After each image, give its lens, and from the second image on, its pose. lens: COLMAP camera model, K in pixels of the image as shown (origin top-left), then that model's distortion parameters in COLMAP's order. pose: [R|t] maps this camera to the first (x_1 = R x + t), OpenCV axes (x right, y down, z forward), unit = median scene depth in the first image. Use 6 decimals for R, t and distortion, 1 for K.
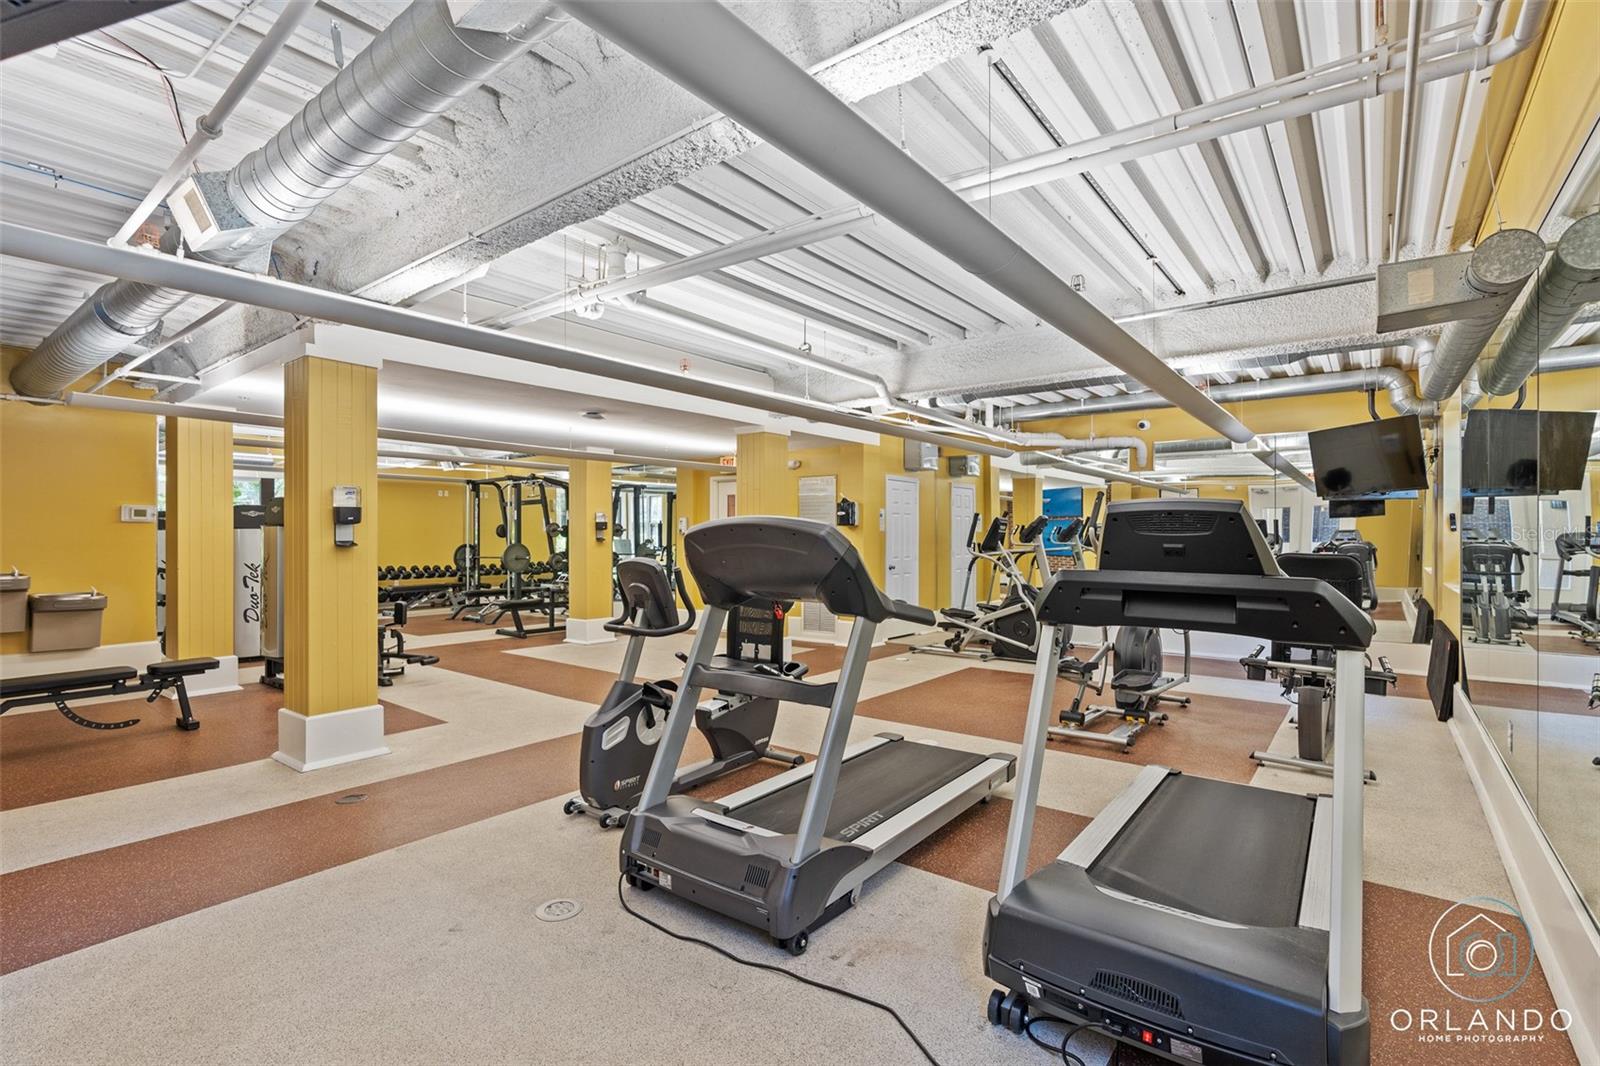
lens RADIAL K [[731.9, 0, 799.4], [0, 731.9, 533.6], [0, 0, 1]] dist [-0.014371, 0.003592]
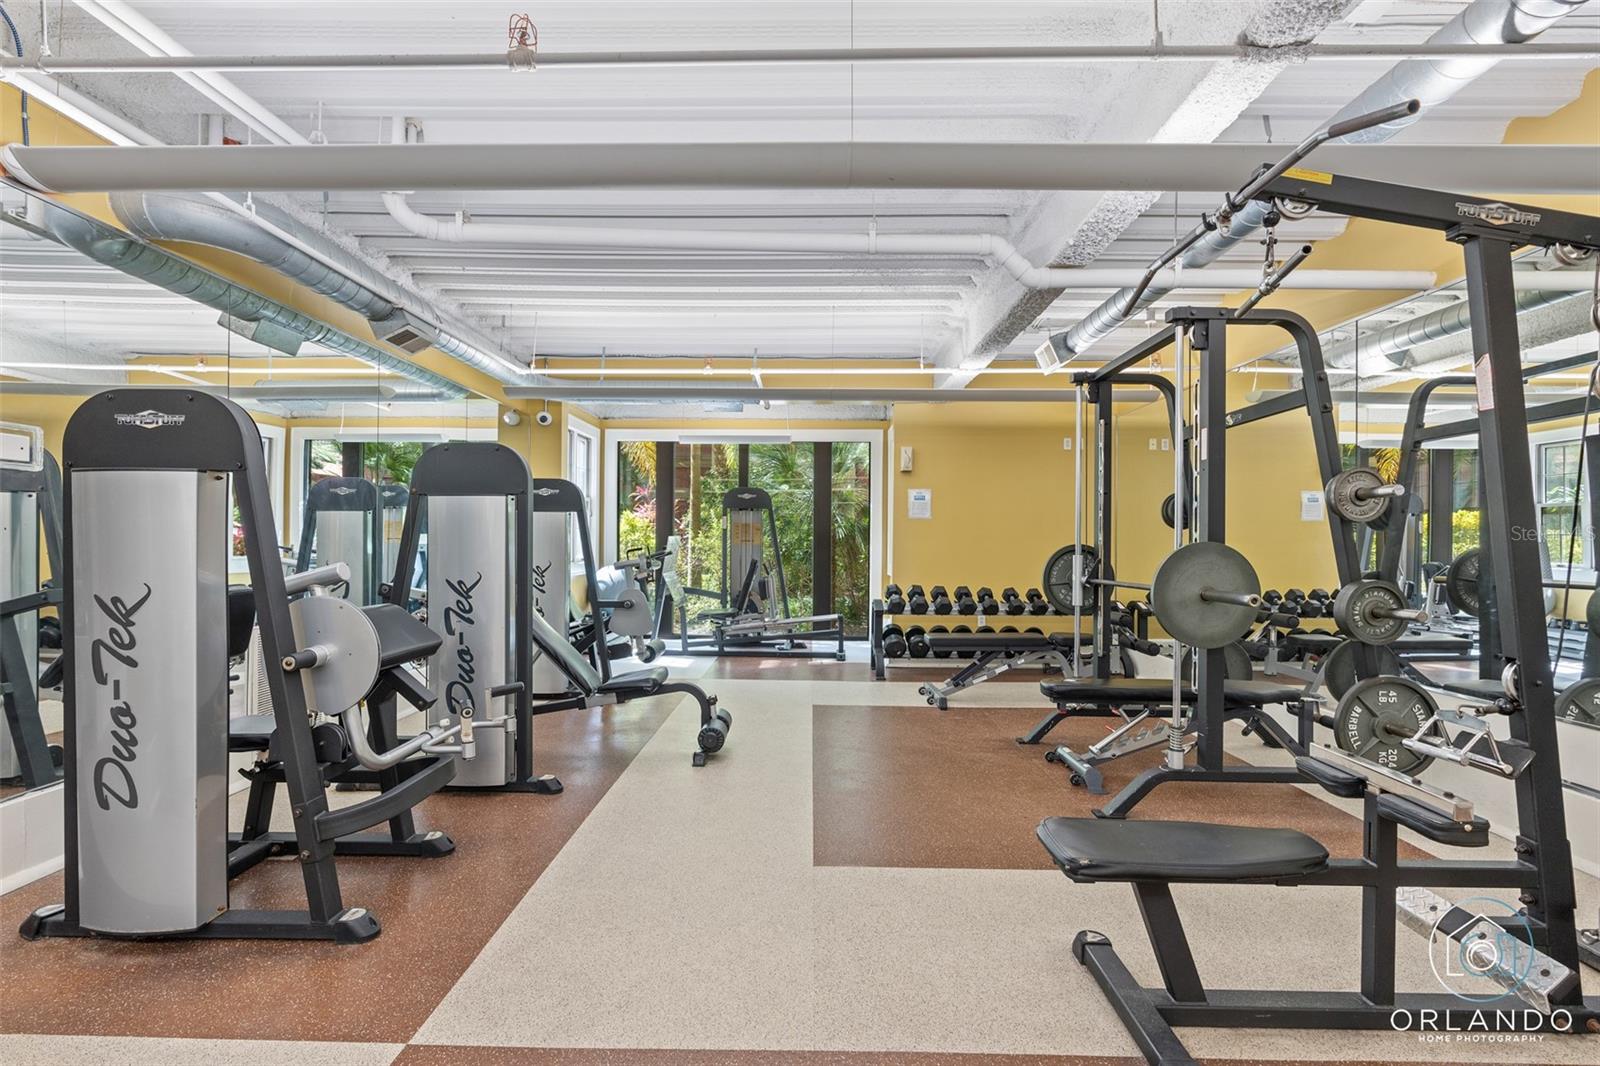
lens RADIAL K [[731.9, 0, 801.4], [0, 731.9, 534.0], [0, 0, 1]] dist [-0.014371, 0.003592]
pose [[0.598556, 0.008303, -0.801038, -0.238866], [-0.008542, 0.999956, 0.003982, 0.008702], [0.801035, 0.004459, 0.598601, 0.662170]]
